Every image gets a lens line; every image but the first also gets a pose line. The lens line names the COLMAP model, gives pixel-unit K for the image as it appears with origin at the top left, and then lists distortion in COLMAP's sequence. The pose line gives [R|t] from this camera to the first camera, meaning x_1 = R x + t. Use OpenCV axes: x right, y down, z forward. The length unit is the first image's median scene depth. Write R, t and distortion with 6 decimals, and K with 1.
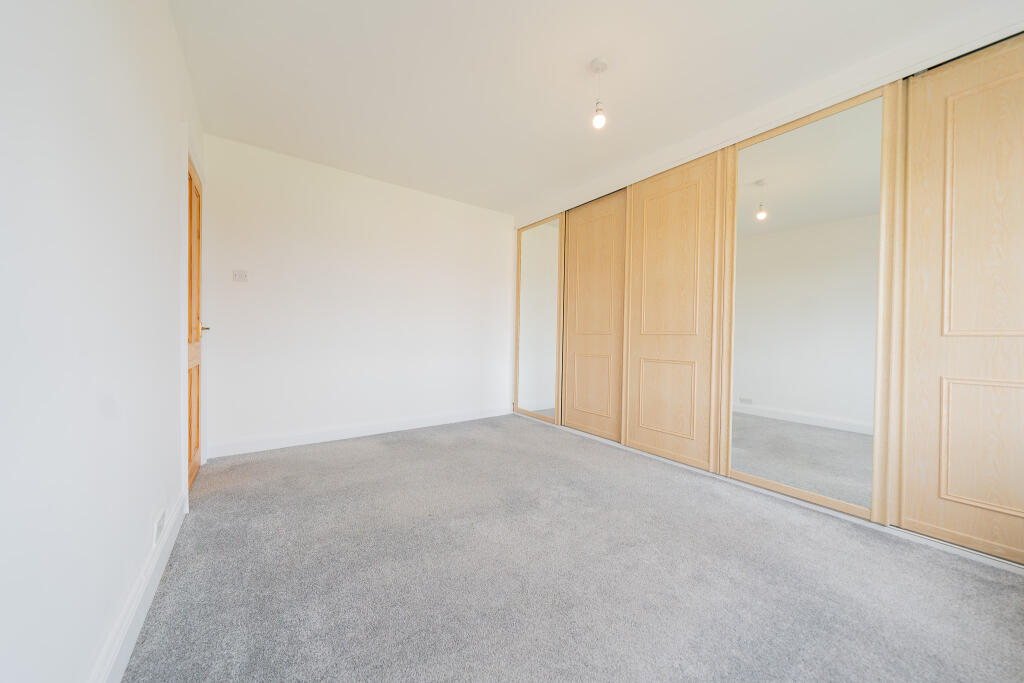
lens RADIAL K [[353.5, 0, 516.4], [0, 353.5, 339.8], [0, 0, 1]] dist [0.000568, -0.000171]
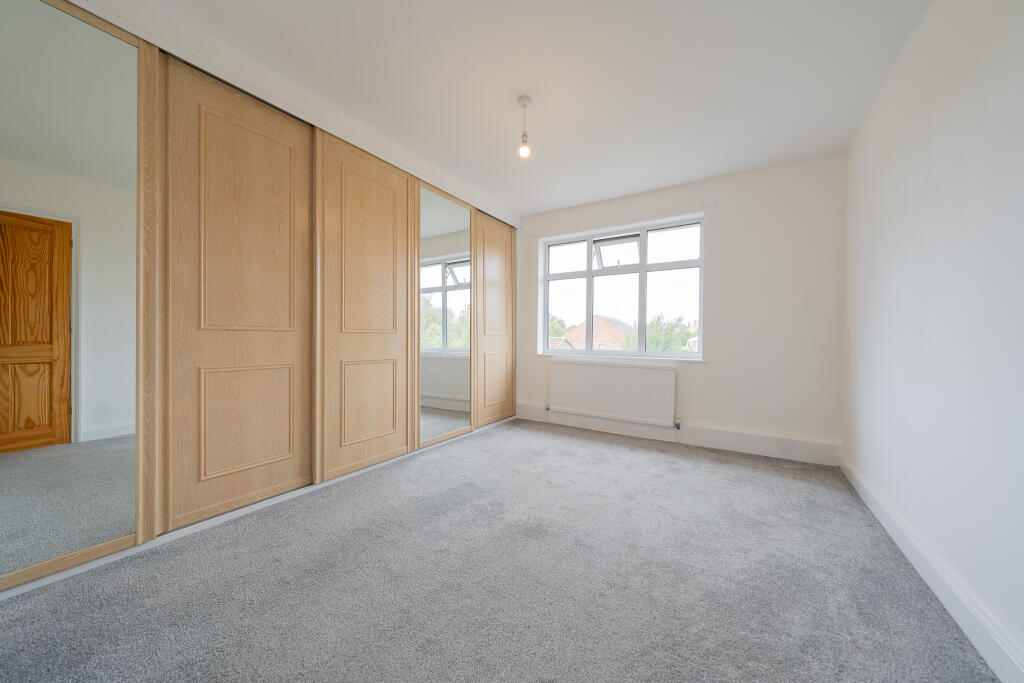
lens RADIAL K [[353.5, 0, 516.4], [0, 353.5, 339.8], [0, 0, 1]] dist [0.000568, -0.000171]
pose [[-0.362326, -0.017738, 0.931883, -0.632196], [0.001042, 0.999811, 0.019436, -0.014423], [-0.932051, 0.008013, -0.362239, 1.077168]]
